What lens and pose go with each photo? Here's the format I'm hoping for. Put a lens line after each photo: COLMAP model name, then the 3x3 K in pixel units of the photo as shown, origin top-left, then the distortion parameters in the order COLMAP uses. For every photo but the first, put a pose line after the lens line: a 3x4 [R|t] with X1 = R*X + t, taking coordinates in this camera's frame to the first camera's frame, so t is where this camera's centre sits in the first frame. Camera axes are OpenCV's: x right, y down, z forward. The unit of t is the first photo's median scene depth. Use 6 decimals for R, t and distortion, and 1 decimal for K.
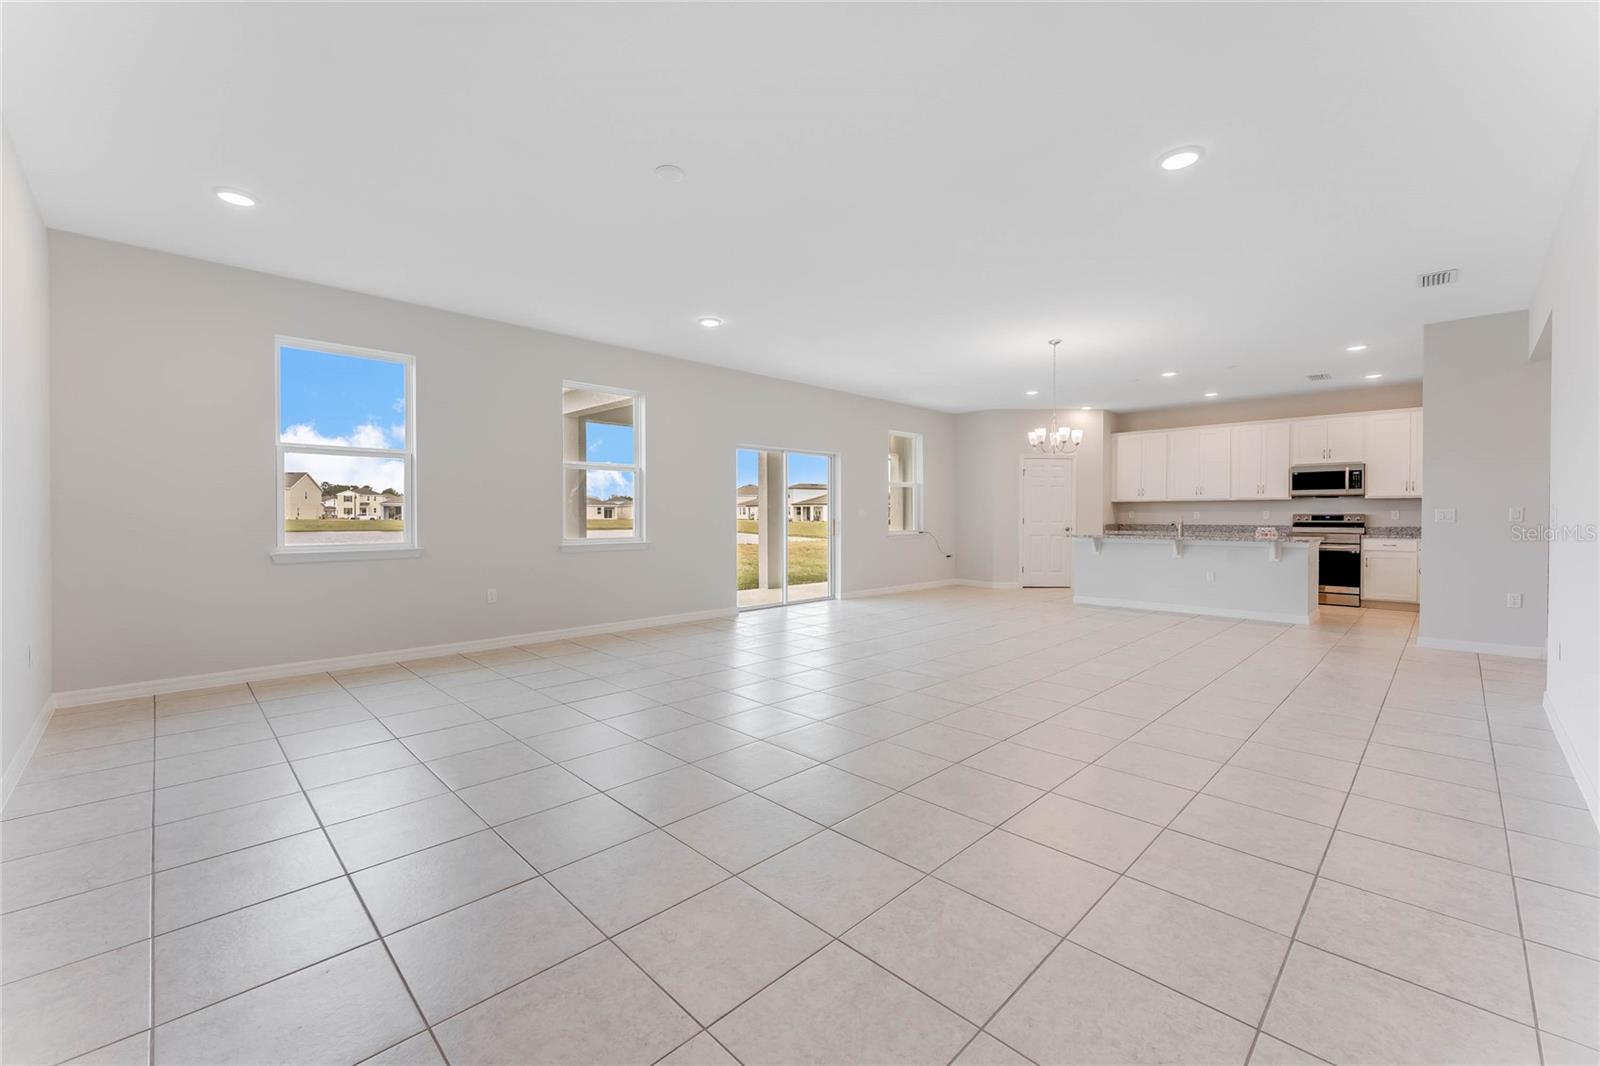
lens RADIAL K [[662.3, 0, 787.2], [0, 662.3, 522.3], [0, 0, 1]] dist [-0.000126, -0.000534]
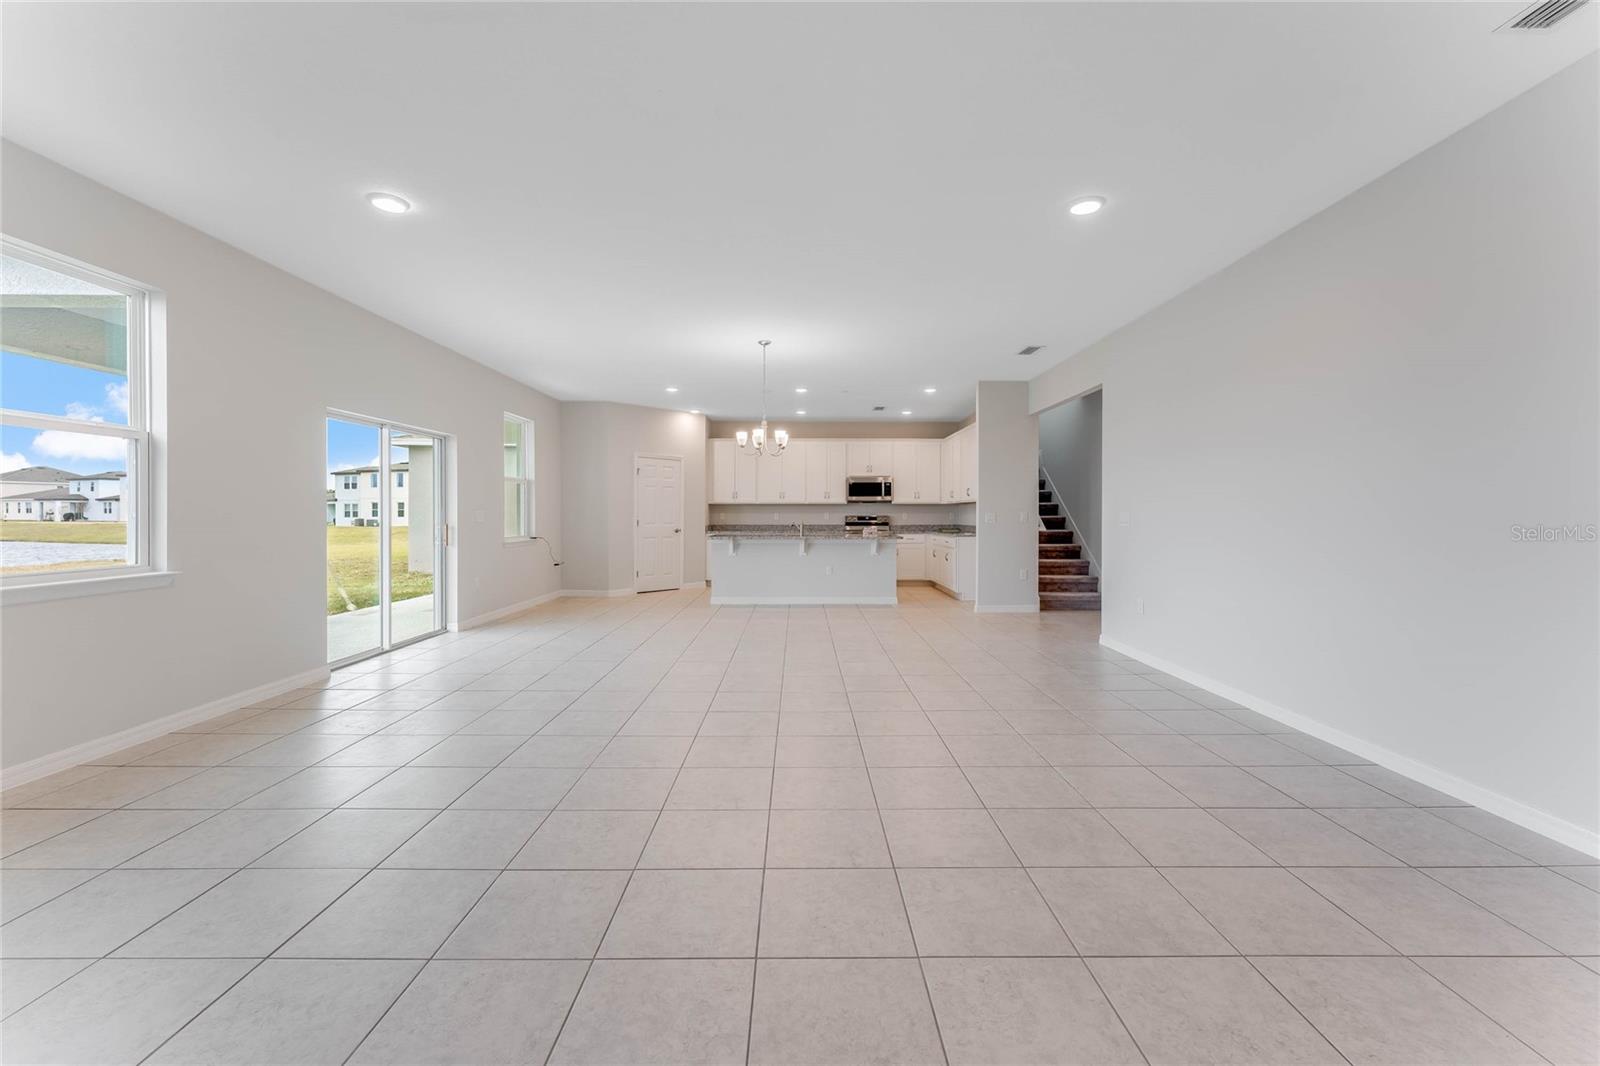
lens RADIAL K [[662.3, 0, 799.6], [0, 662.3, 510.1], [0, 0, 1]] dist [-0.000126, -0.000534]
pose [[0.683877, 0.004391, 0.729584, -0.280035], [0.007616, 0.999884, -0.013157, -0.009792], [-0.729557, 0.014554, 0.683765, 0.294441]]
